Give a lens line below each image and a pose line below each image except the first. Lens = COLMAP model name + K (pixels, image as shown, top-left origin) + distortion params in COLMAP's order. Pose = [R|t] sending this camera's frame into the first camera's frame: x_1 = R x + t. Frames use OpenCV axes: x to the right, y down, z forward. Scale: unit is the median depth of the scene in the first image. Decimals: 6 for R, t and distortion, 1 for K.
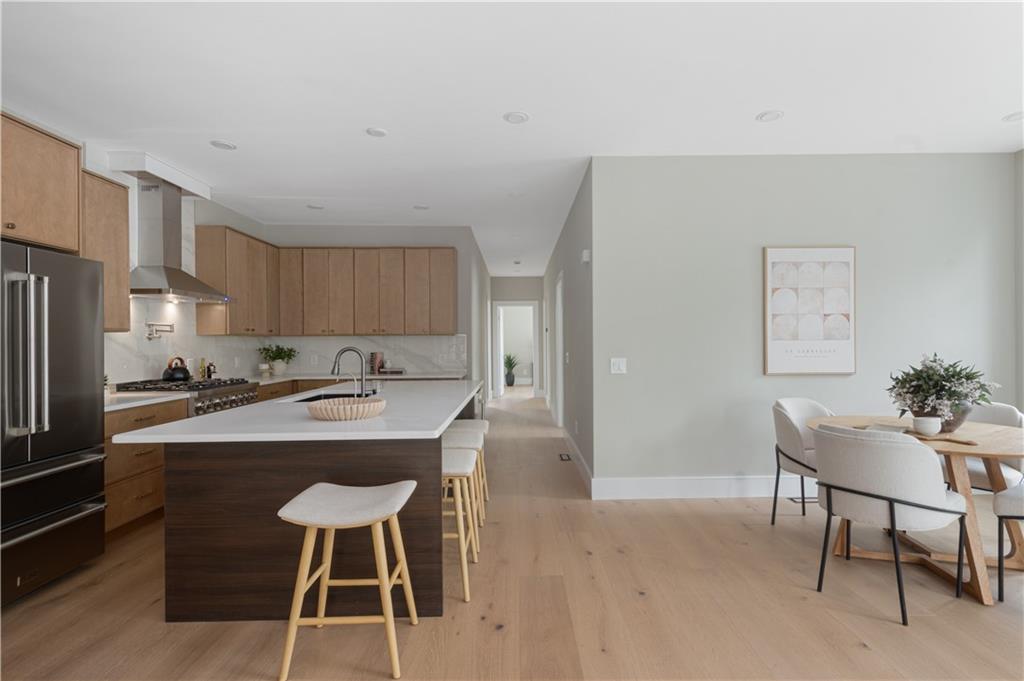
lens RADIAL K [[486.9, 0, 524.4], [0, 486.9, 341.3], [0, 0, 1]] dist [0.000468, -0.000940]
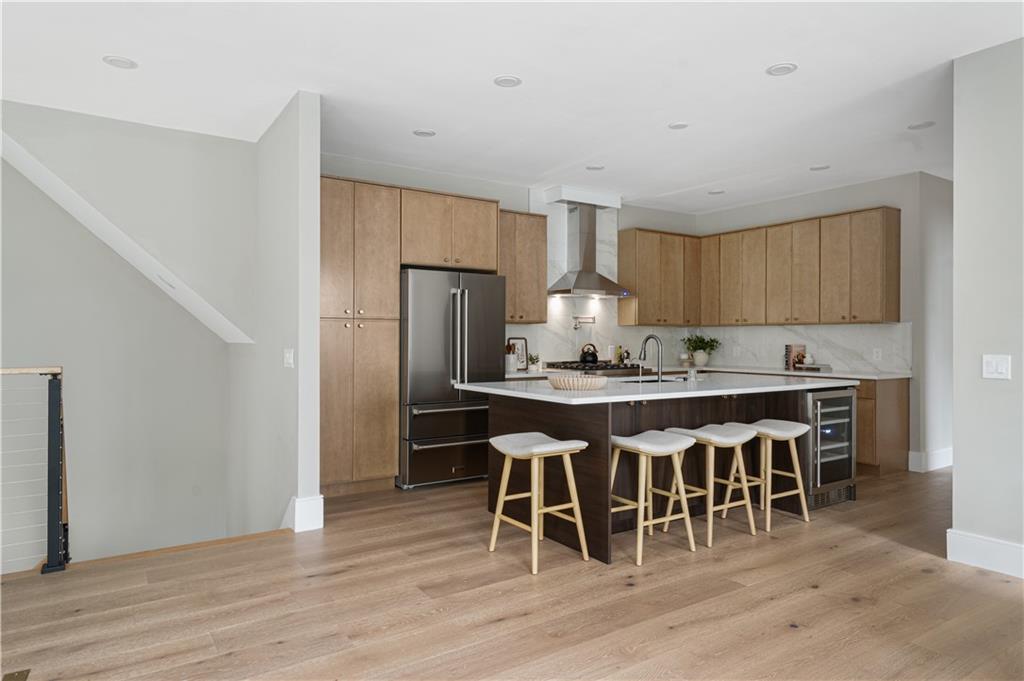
lens RADIAL K [[622.9, 0, 527.9], [0, 622.9, 335.2], [0, 0, 1]] dist [0.007394, 0.002368]
pose [[0.545396, 0.004180, -0.838168, 0.488948], [-0.004712, 0.999987, 0.001922, 0.008621], [0.838166, 0.002901, 0.545408, 0.015053]]
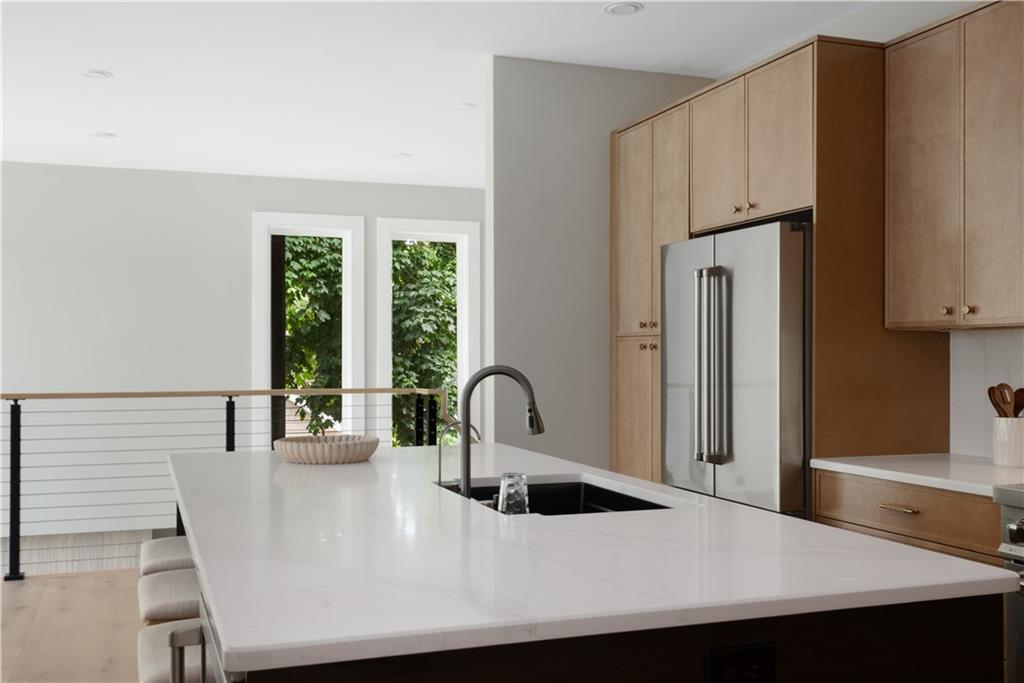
lens RADIAL K [[1032.6, 0, 519.1], [0, 1032.6, 351.8], [0, 0, 1]] dist [0.018208, 0.000000]
pose [[-0.946826, 0.015916, -0.321351, -0.082465], [0.016336, 0.999866, 0.001391, -0.003516], [0.321330, -0.003933, -0.946959, 1.372127]]
